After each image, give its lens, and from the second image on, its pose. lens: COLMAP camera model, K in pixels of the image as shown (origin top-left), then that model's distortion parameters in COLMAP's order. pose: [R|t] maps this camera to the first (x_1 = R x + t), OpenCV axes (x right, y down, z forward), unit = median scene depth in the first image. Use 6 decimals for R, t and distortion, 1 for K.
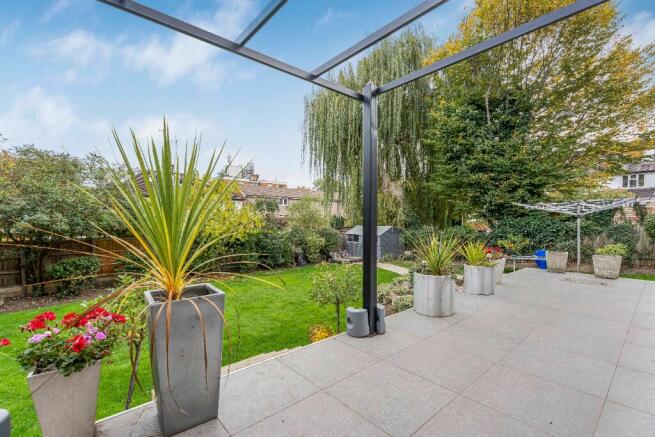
lens RADIAL K [[296.4, 0, 326.5], [0, 296.4, 217.3], [0, 0, 1]] dist [-0.001512, -0.000214]
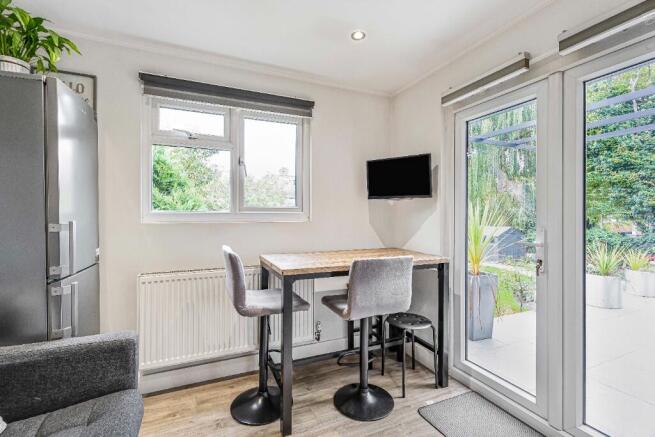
lens RADIAL K [[296.4, 0, 327.0], [0, 296.4, 213.4], [0, 0, 1]] dist [-0.001512, -0.000214]
pose [[0.956188, -0.010577, -0.292563, -0.102016], [0.009396, 0.999941, -0.005439, -0.022617], [0.292603, 0.002452, 0.956231, -0.150678]]
